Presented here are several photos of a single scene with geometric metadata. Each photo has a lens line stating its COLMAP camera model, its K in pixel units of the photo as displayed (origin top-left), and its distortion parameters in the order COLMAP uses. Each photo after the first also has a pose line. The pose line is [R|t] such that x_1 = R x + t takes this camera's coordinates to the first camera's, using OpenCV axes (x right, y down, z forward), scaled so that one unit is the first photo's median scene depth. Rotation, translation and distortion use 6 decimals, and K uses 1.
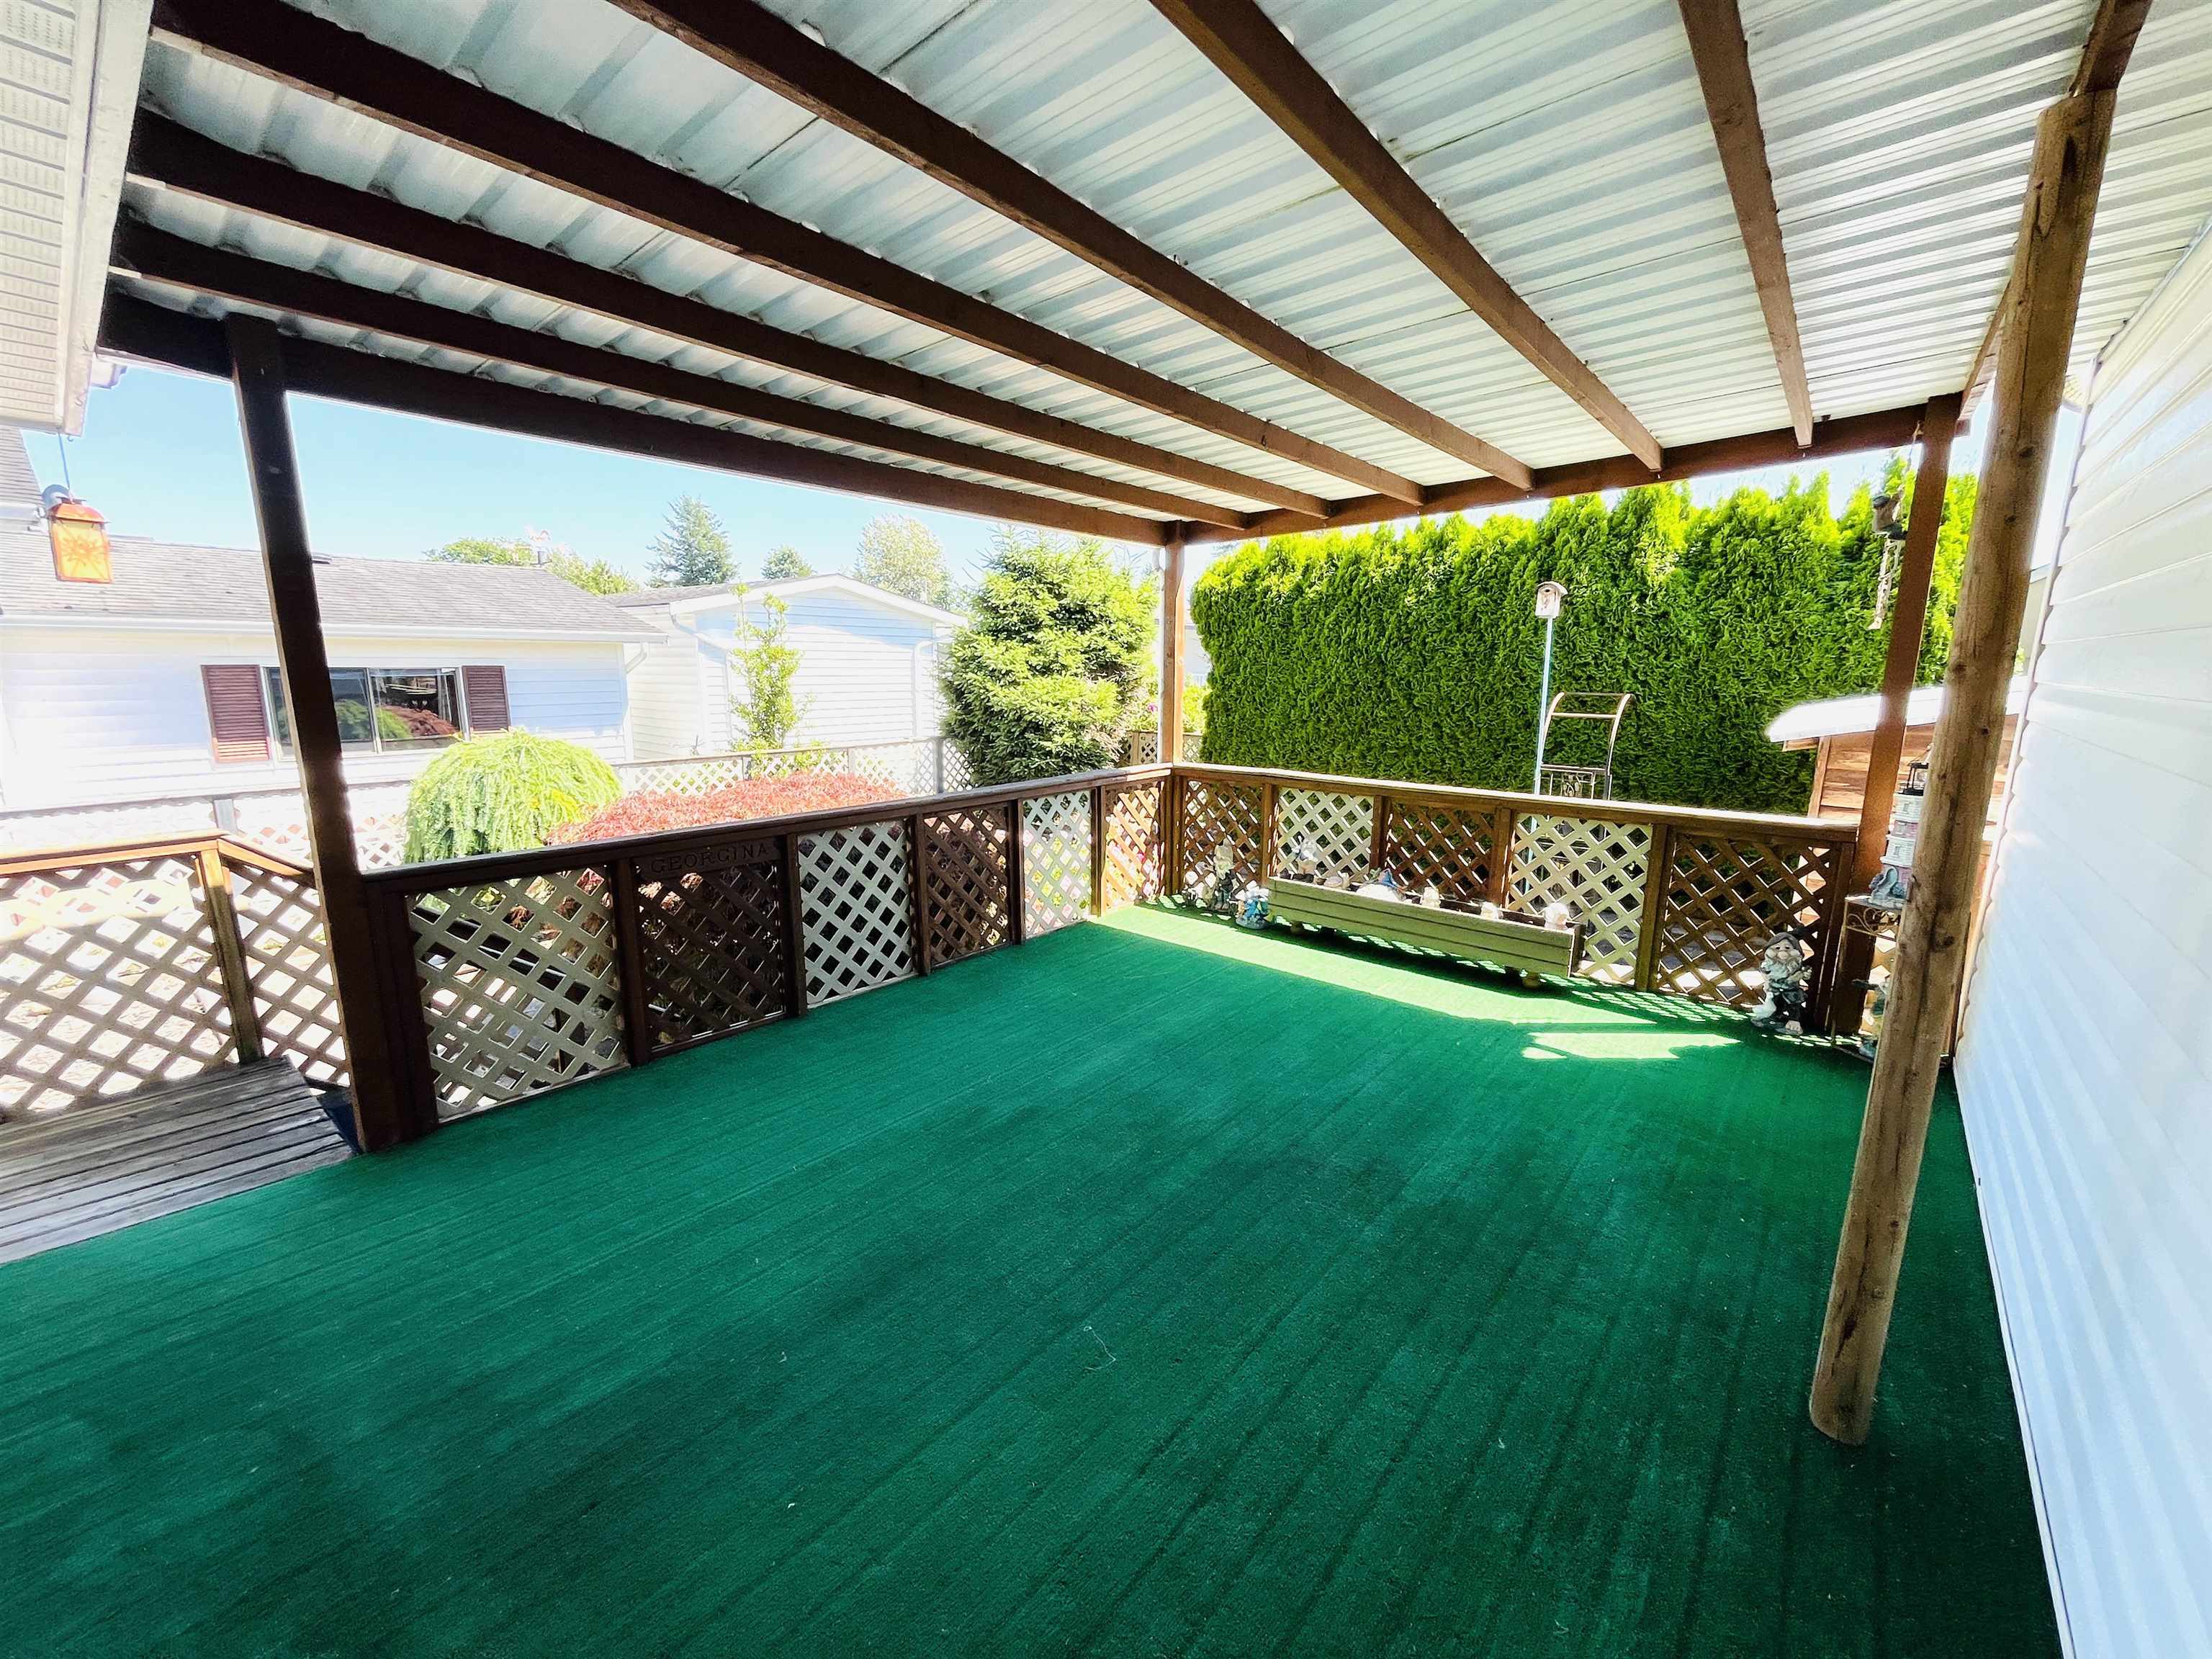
lens RADIAL K [[895.3, 0, 1114.5], [0, 895.3, 844.2], [0, 0, 1]] dist [-0.002487, 0.000294]
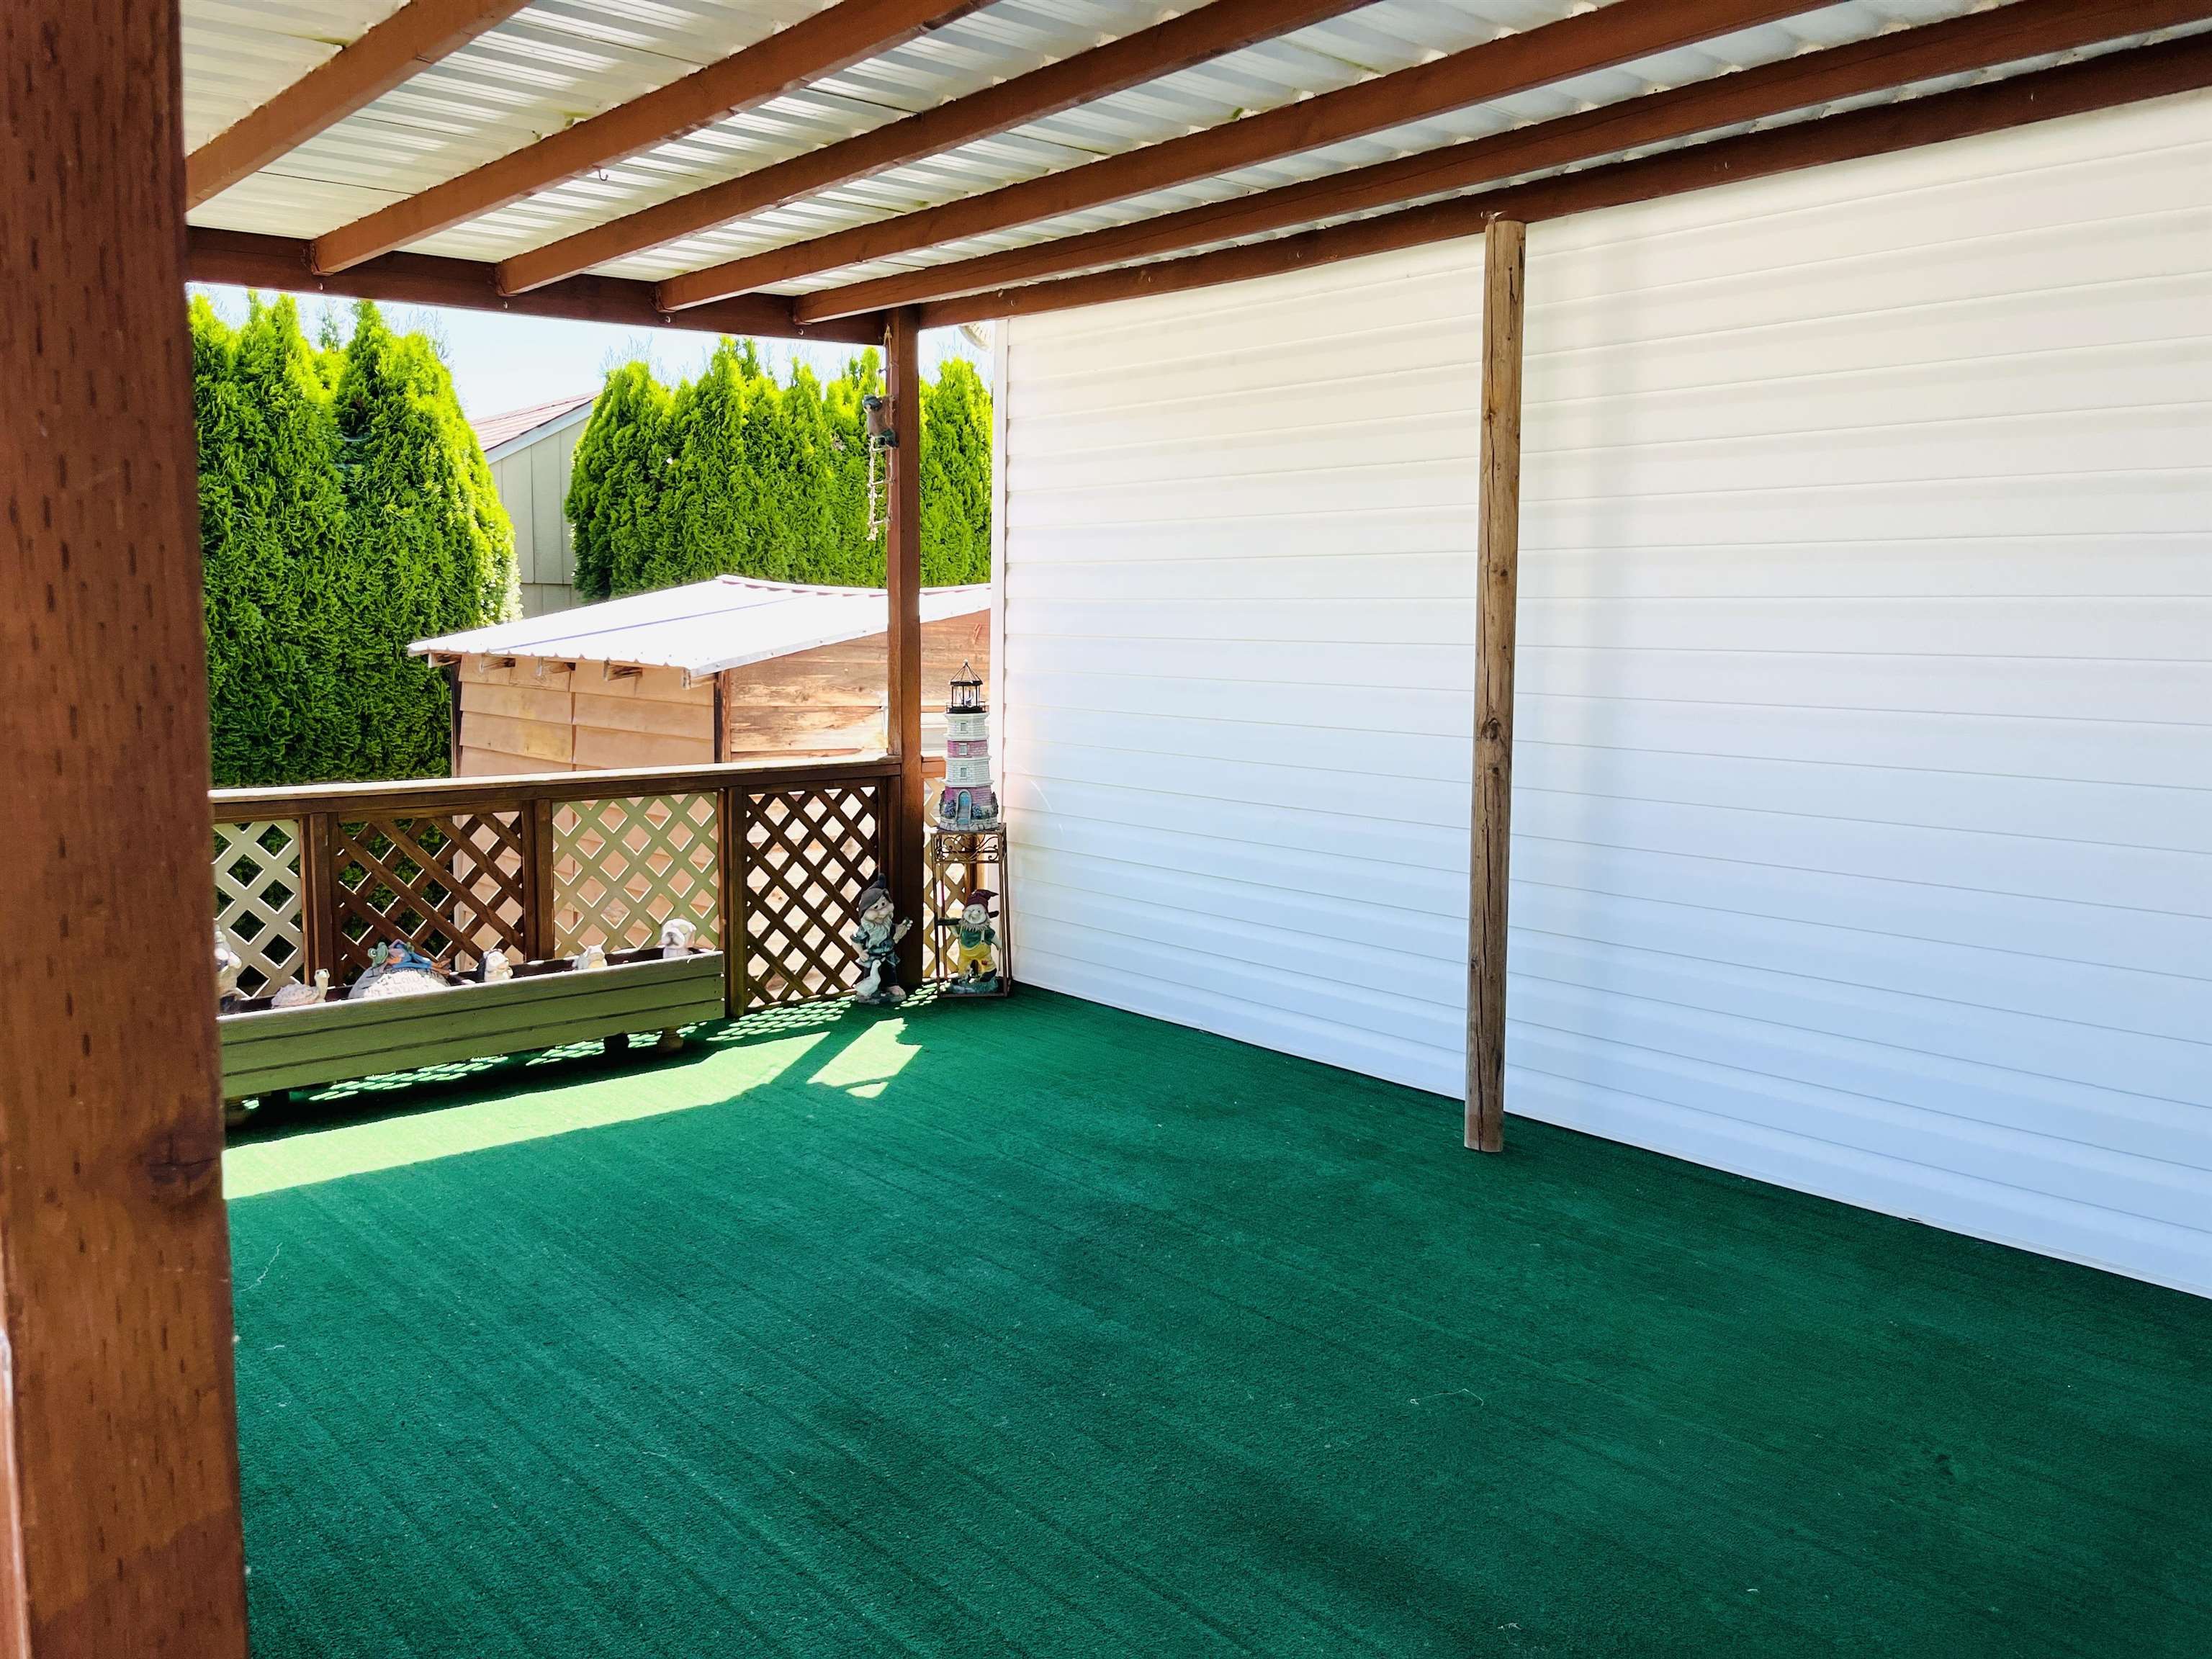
lens RADIAL K [[1692.1, 0, 1112.9], [0, 1692.1, 821.3], [0, 0, 1]] dist [0.028532, -0.034798]
pose [[0.124556, -0.116778, 0.985317, -0.658702], [0.184856, 0.978394, 0.092589, -0.058575], [-0.974840, 0.170609, 0.143452, 0.439766]]
